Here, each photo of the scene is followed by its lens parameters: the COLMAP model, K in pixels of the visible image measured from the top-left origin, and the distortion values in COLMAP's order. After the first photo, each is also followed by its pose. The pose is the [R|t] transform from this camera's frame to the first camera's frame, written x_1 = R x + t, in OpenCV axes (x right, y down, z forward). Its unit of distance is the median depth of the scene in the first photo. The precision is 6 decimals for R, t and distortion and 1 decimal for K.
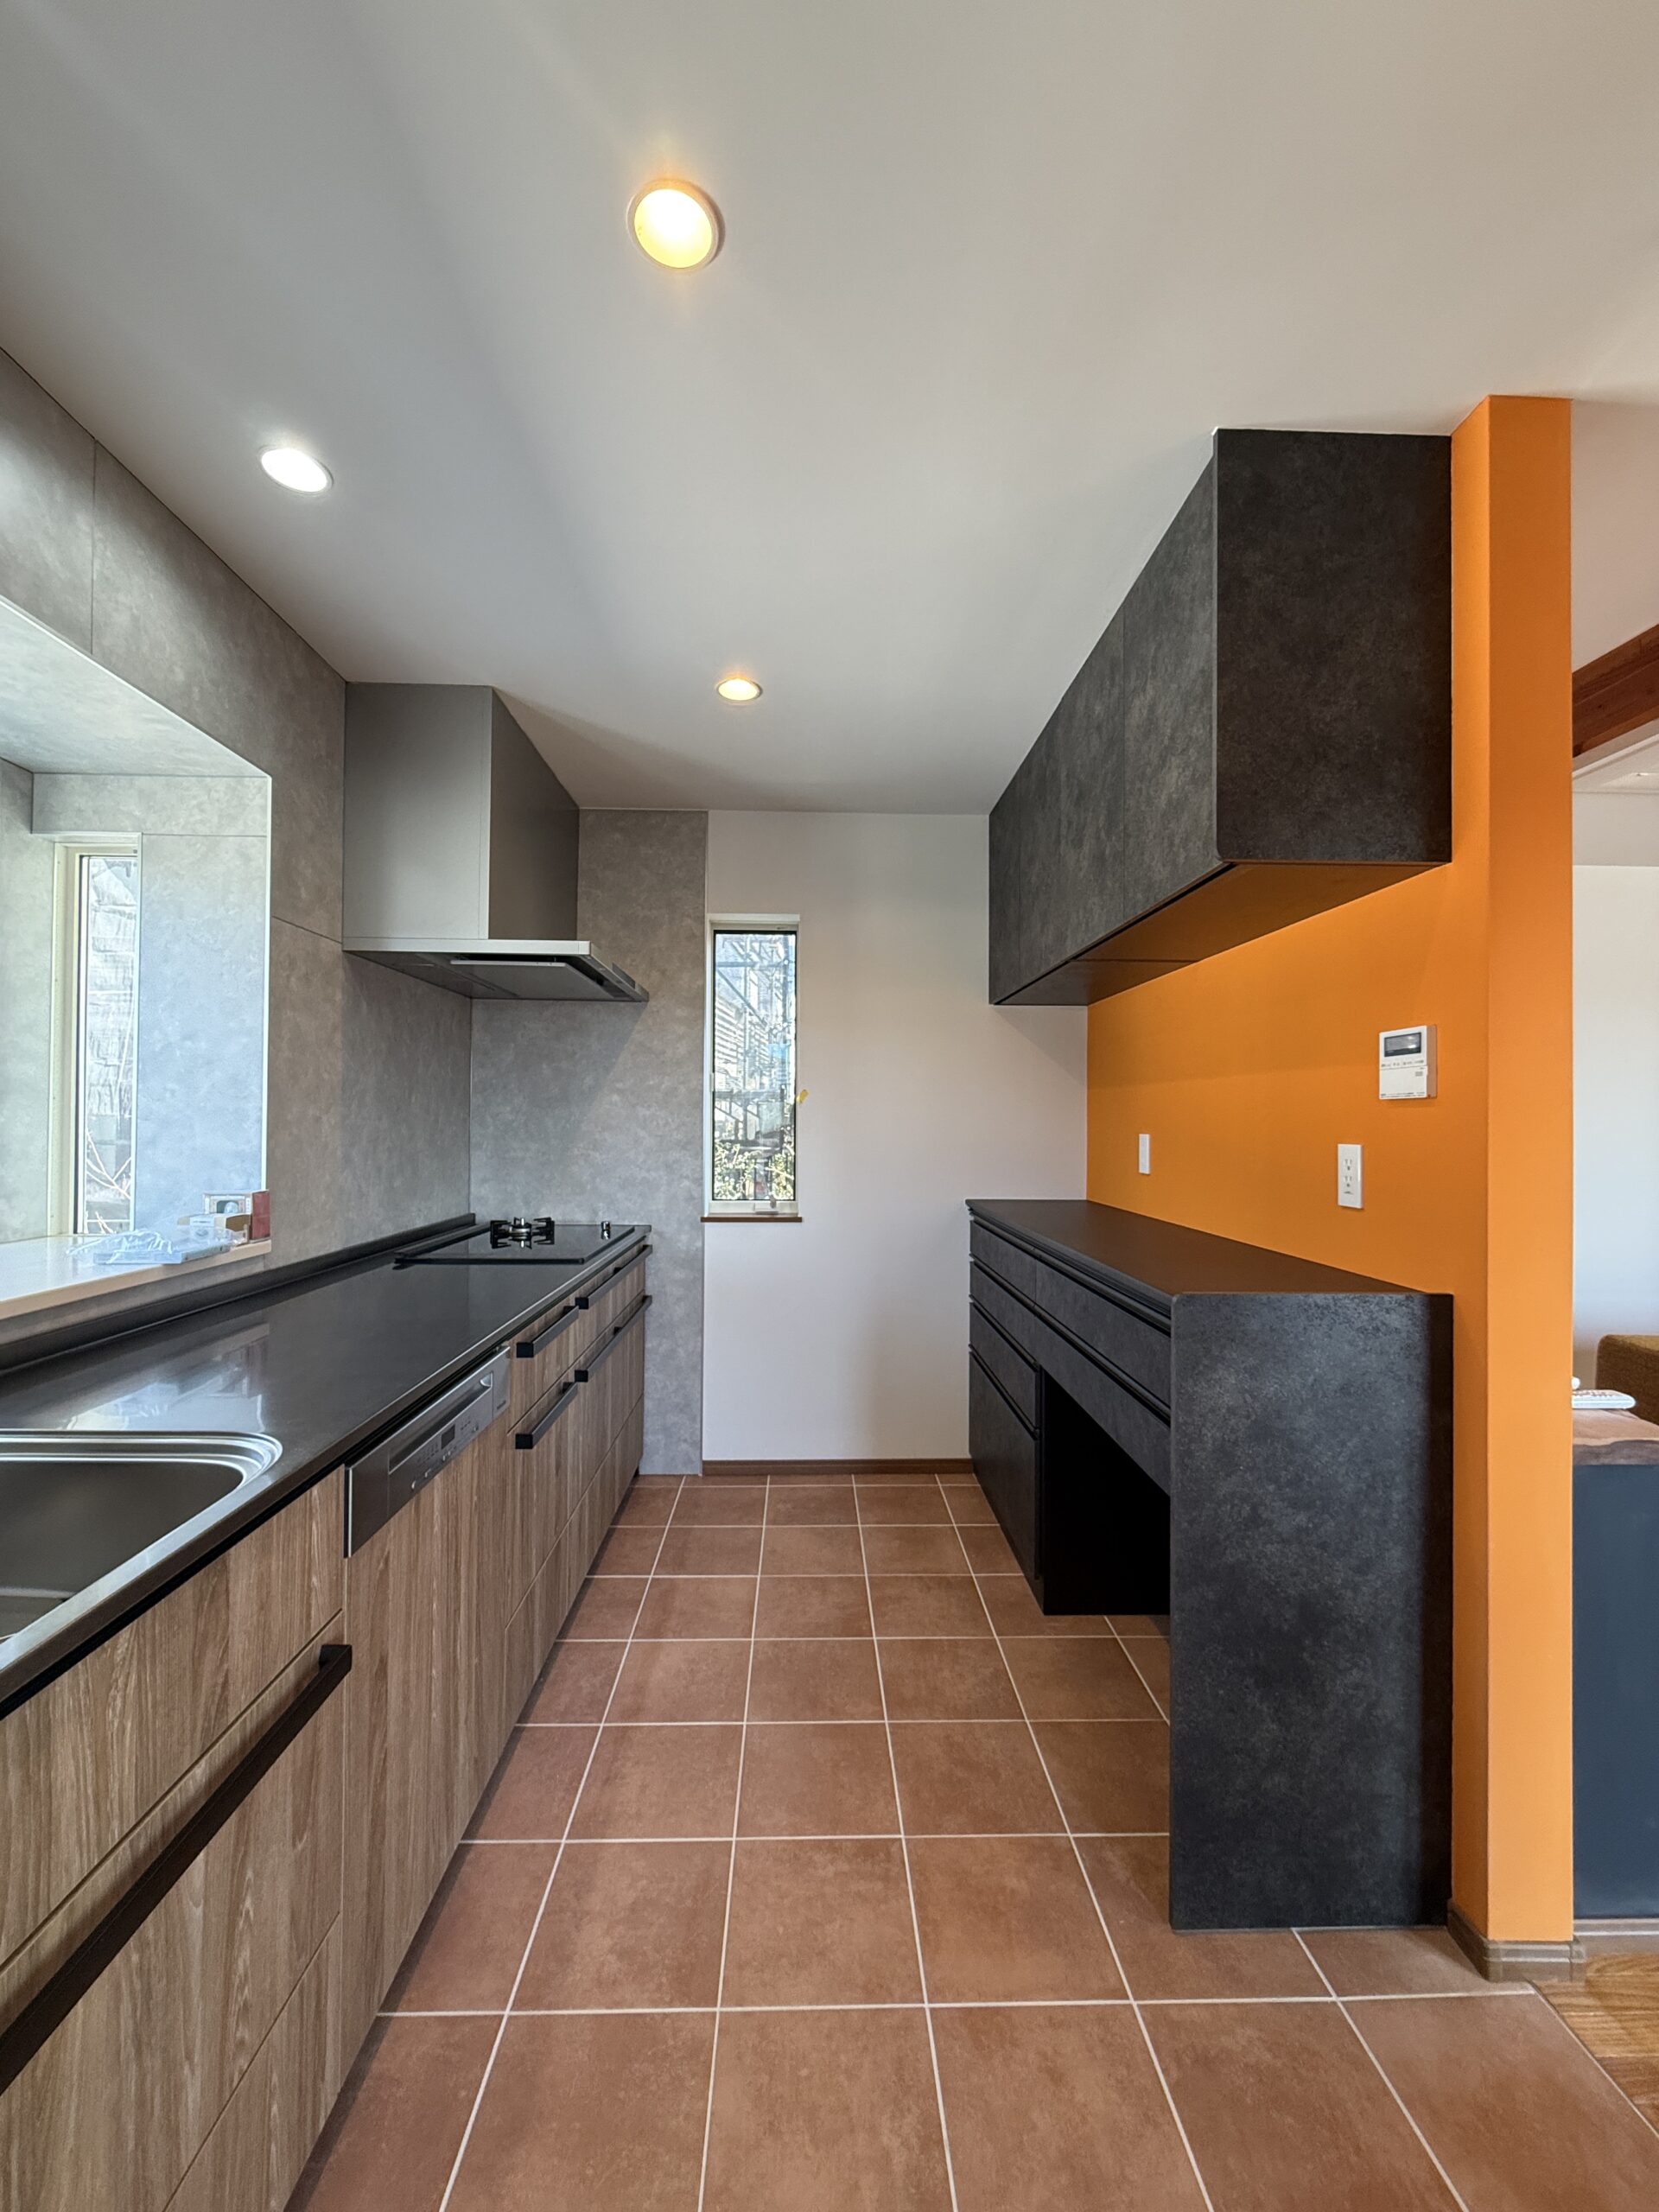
lens RADIAL K [[880.3, 0, 828.1], [0, 880.3, 1112.1], [0, 0, 1]] dist [0.000644, -0.000394]
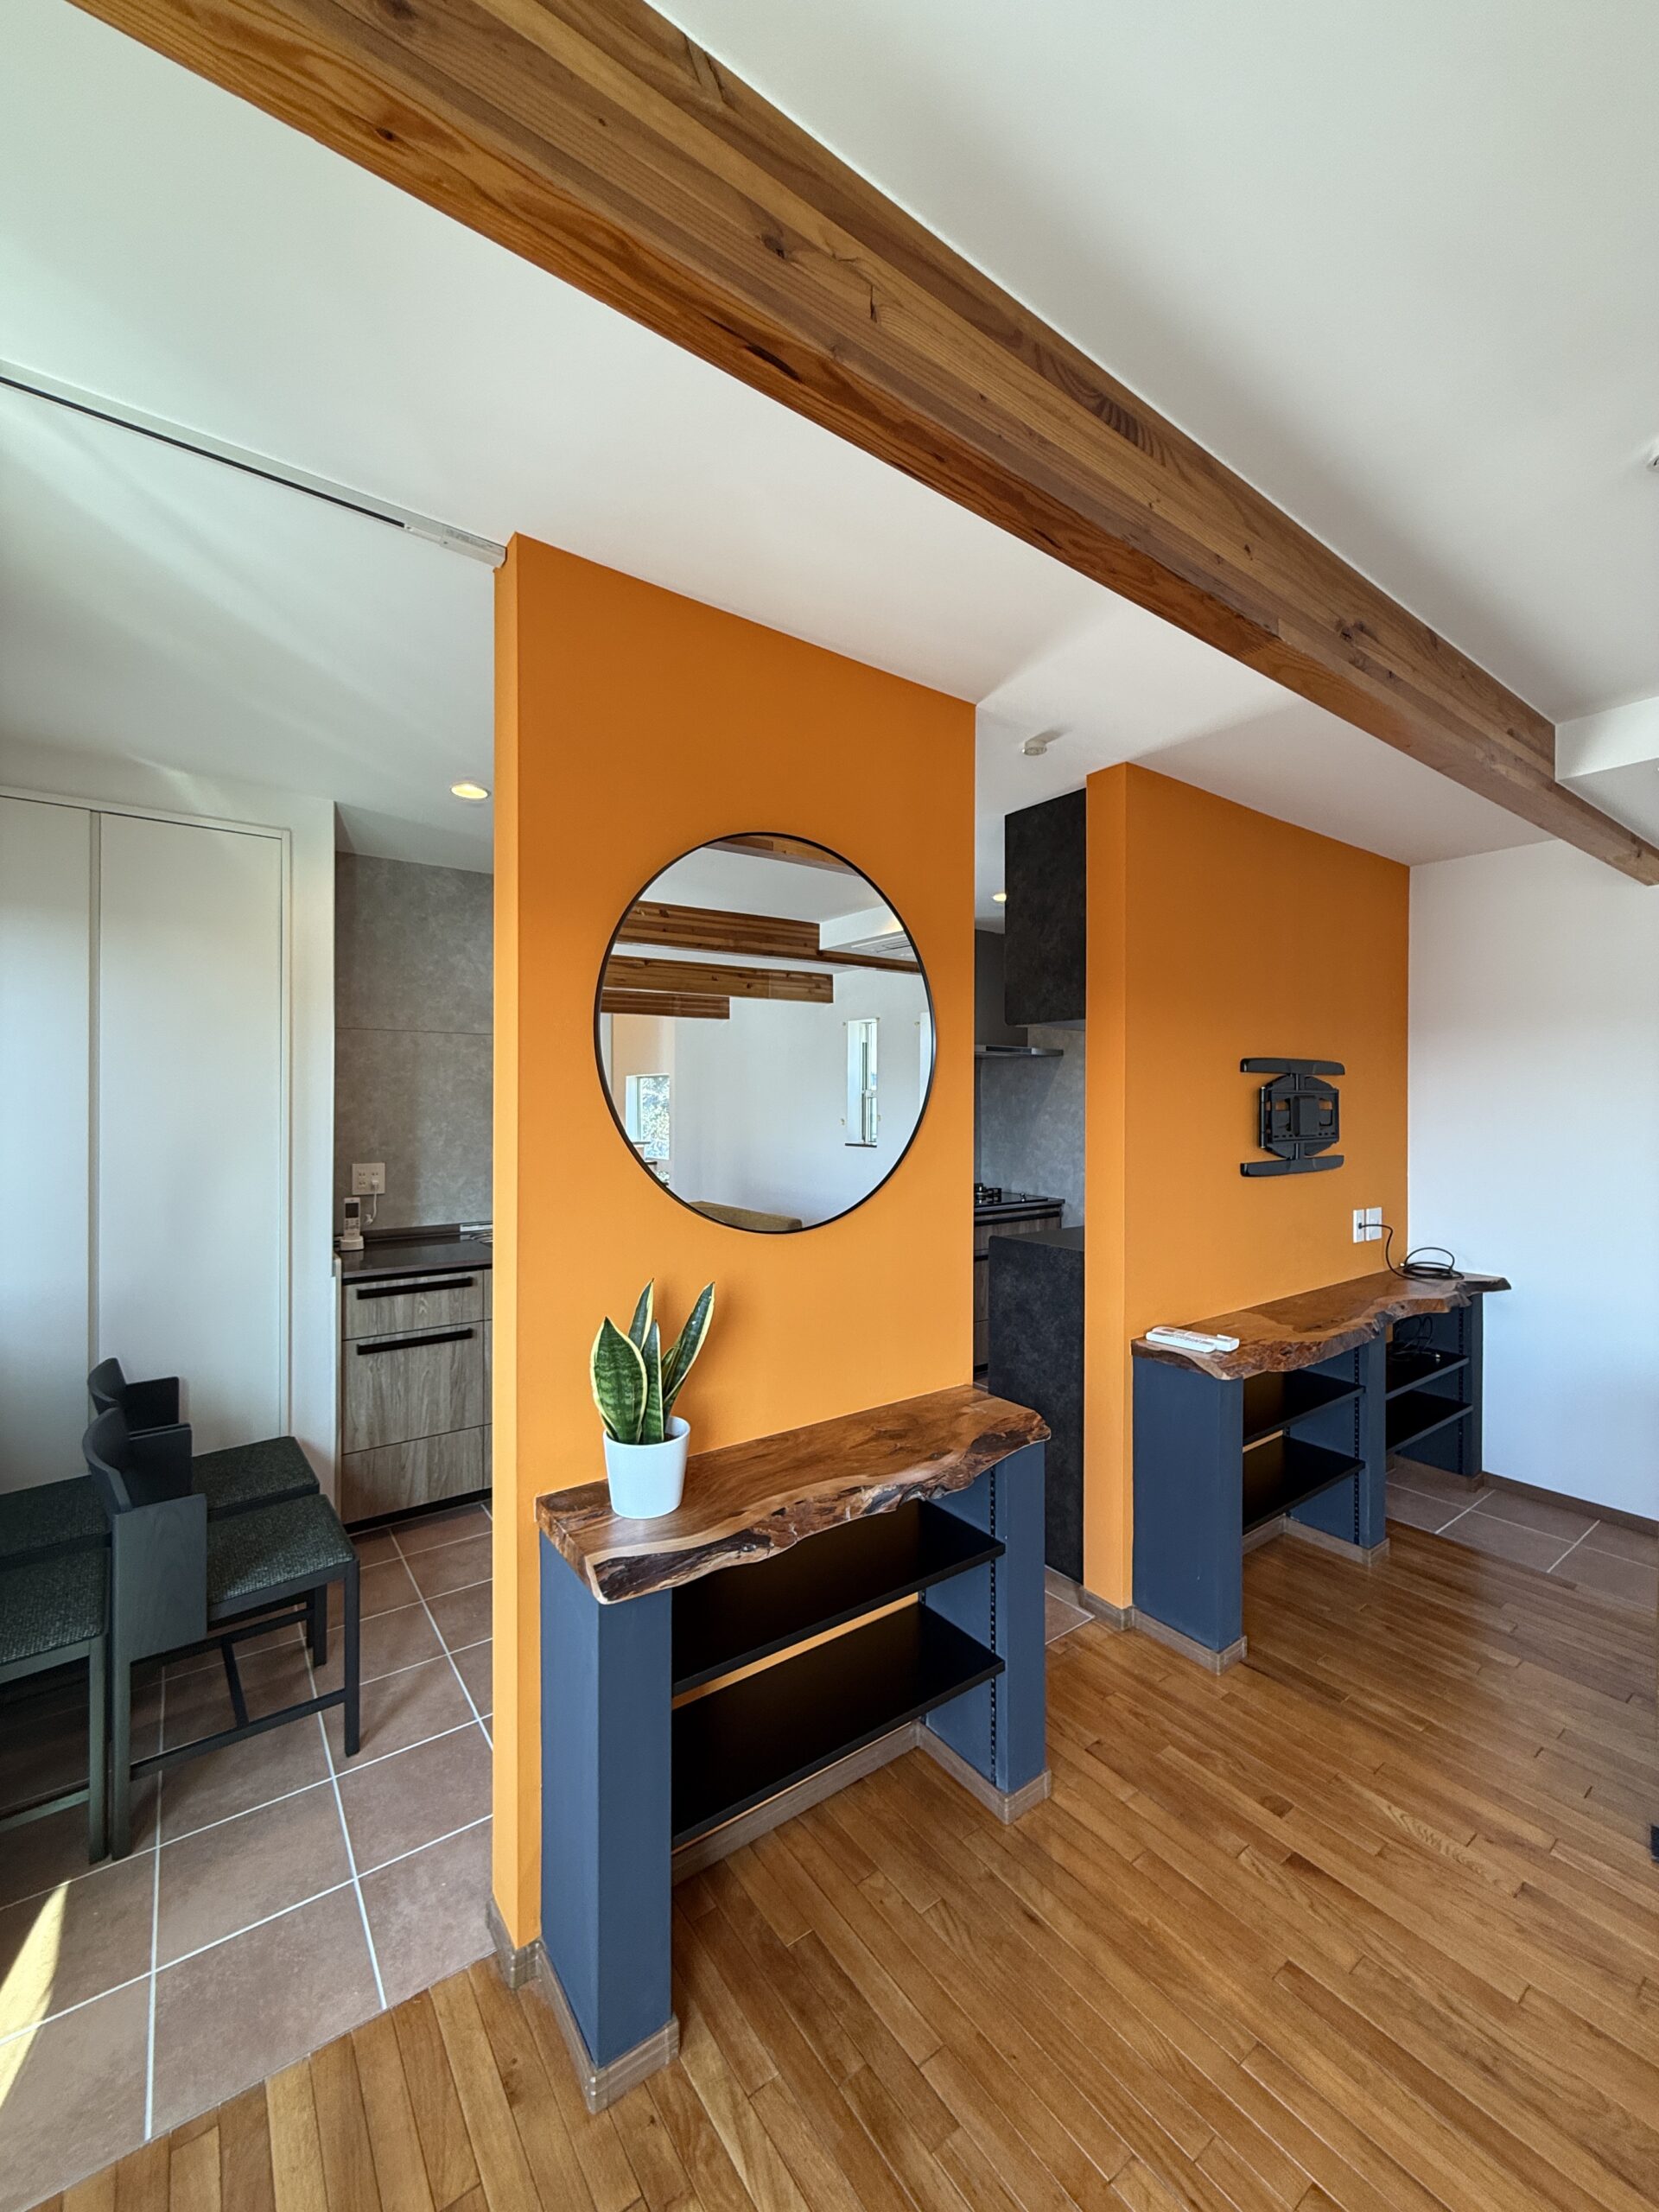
lens RADIAL K [[877.5, 0, 828.8], [0, 877.5, 1099.6], [0, 0, 1]] dist [-0.001164, -0.000342]
pose [[0.568053, -0.002880, -0.822987, 1.357295], [0.008453, 0.999962, 0.002336, -0.089325], [0.822949, -0.008283, 0.568055, -0.359539]]
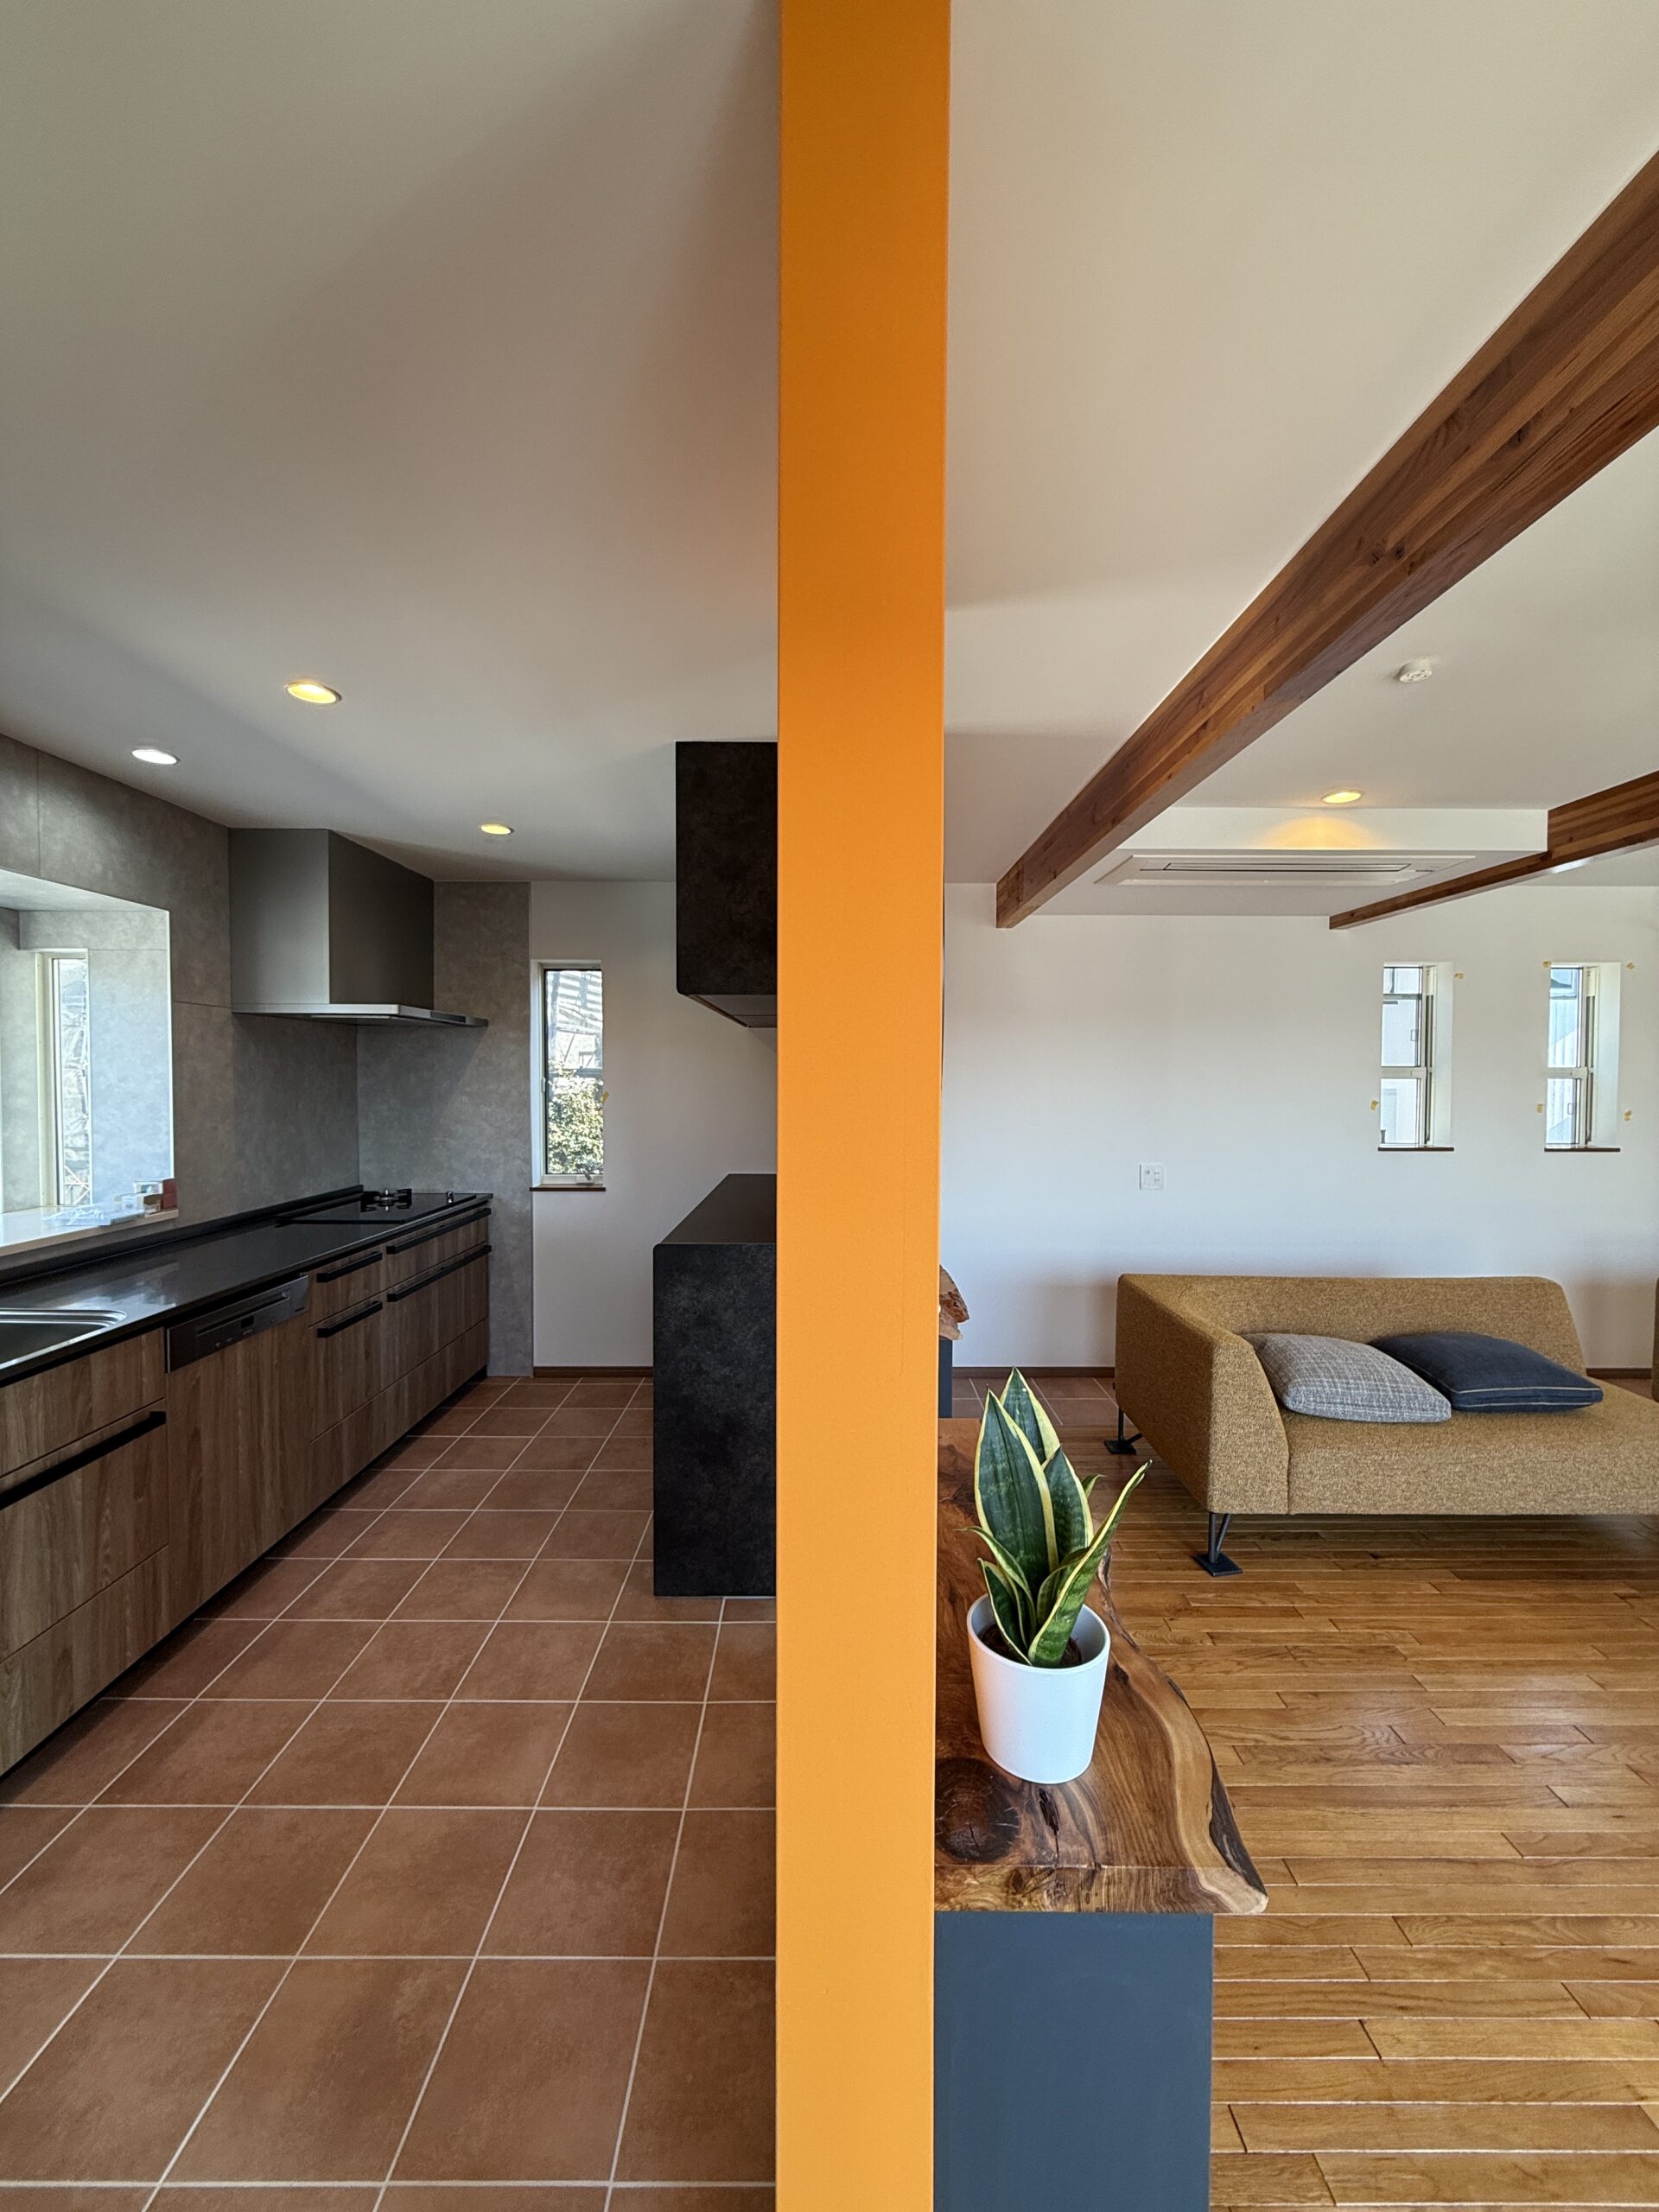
lens RADIAL K [[877.5, 0, 828.8], [0, 877.5, 1099.6], [0, 0, 1]] dist [-0.001164, -0.000342]
pose [[0.999671, -0.003070, -0.025459, 0.562942], [0.004063, 0.999229, 0.039041, -0.105938], [0.025320, -0.039132, 0.998913, -0.519511]]
